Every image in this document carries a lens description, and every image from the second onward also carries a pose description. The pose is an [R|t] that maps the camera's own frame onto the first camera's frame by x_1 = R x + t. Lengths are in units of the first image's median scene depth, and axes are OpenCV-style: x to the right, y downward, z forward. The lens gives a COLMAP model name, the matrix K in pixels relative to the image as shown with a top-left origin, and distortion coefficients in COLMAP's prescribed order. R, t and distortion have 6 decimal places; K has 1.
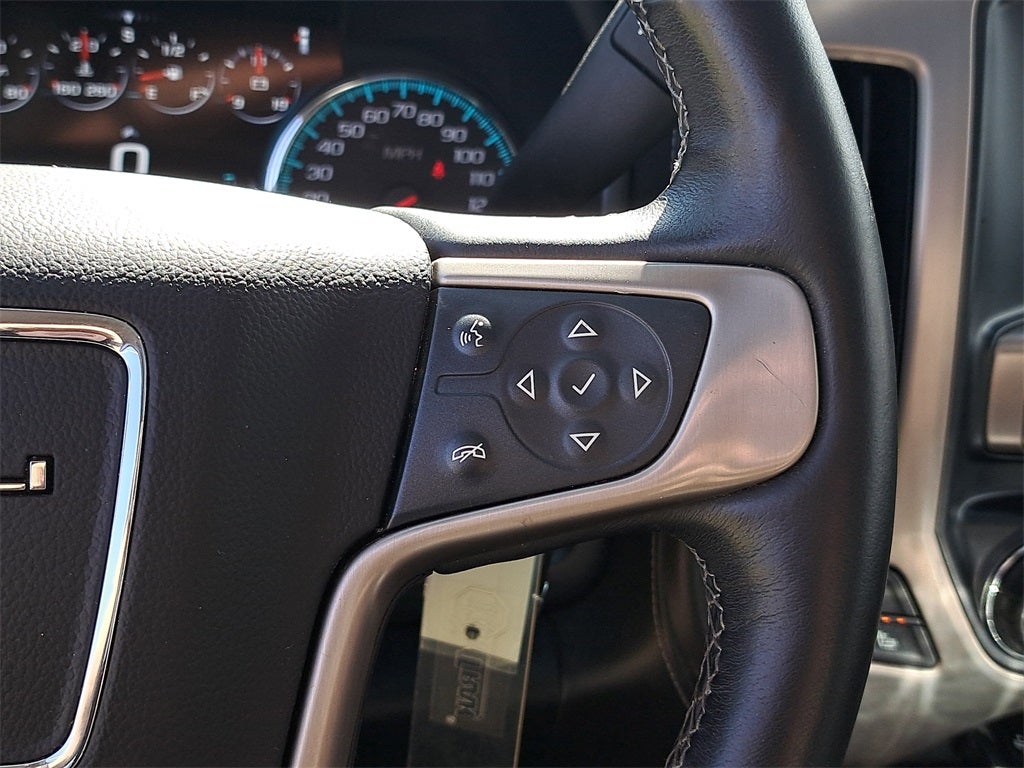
lens RADIAL K [[1344.8, 0, 528.4], [0, 1344.8, 369.4], [0, 0, 1]] dist [0.054565, 0.000000]
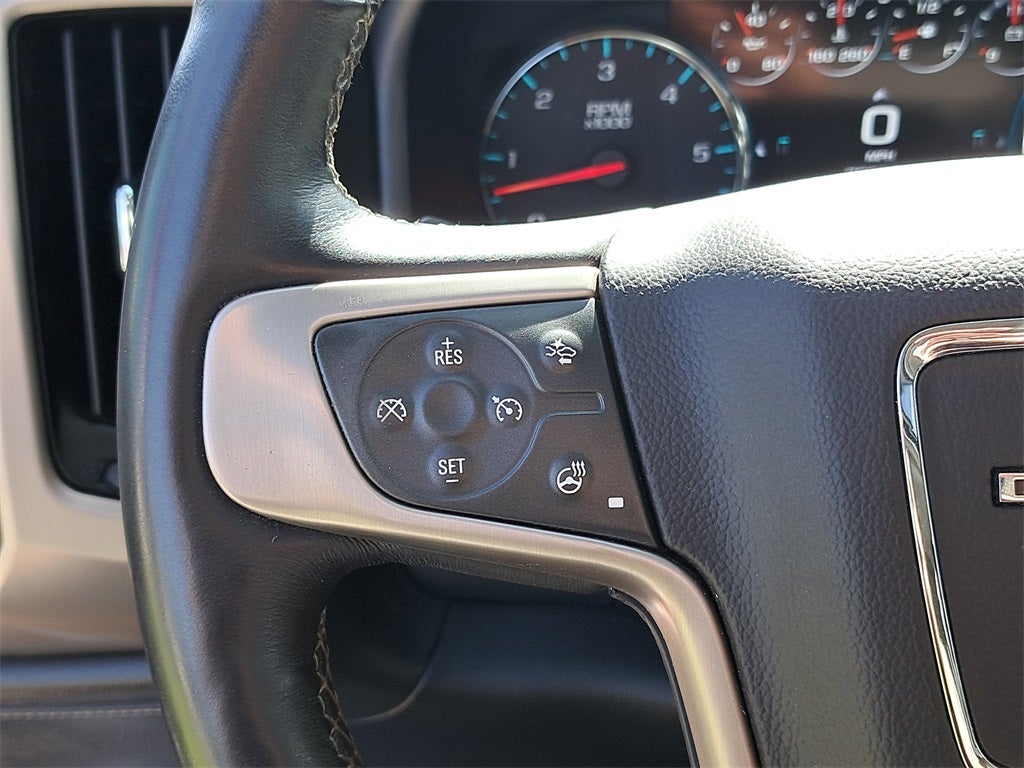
lens RADIAL K [[1344.8, 0, 544.1], [0, 1344.8, 393.1], [0, 0, 1]] dist [0.054565, 0.000000]
pose [[0.969393, -0.011518, -0.245245, -0.298480], [0.028674, 0.997374, 0.066501, -0.030495], [0.243835, -0.071498, 0.967178, -0.038653]]
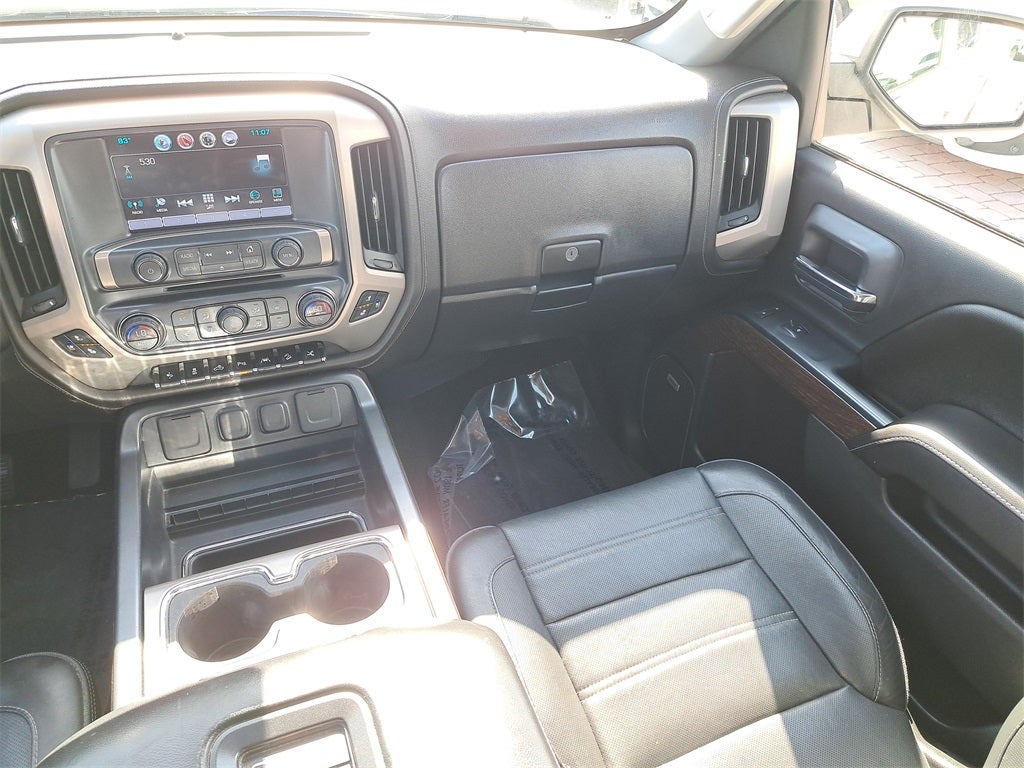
lens RADIAL K [[741.7, 0, 515.5], [0, 741.7, 384.3], [0, 0, 1]] dist [0.061372, -0.063051]
pose [[0.984022, -0.127357, 0.124424, 0.901809], [0.085117, 0.950283, 0.299530, -0.148794], [-0.156386, -0.284153, 0.945939, -0.743906]]
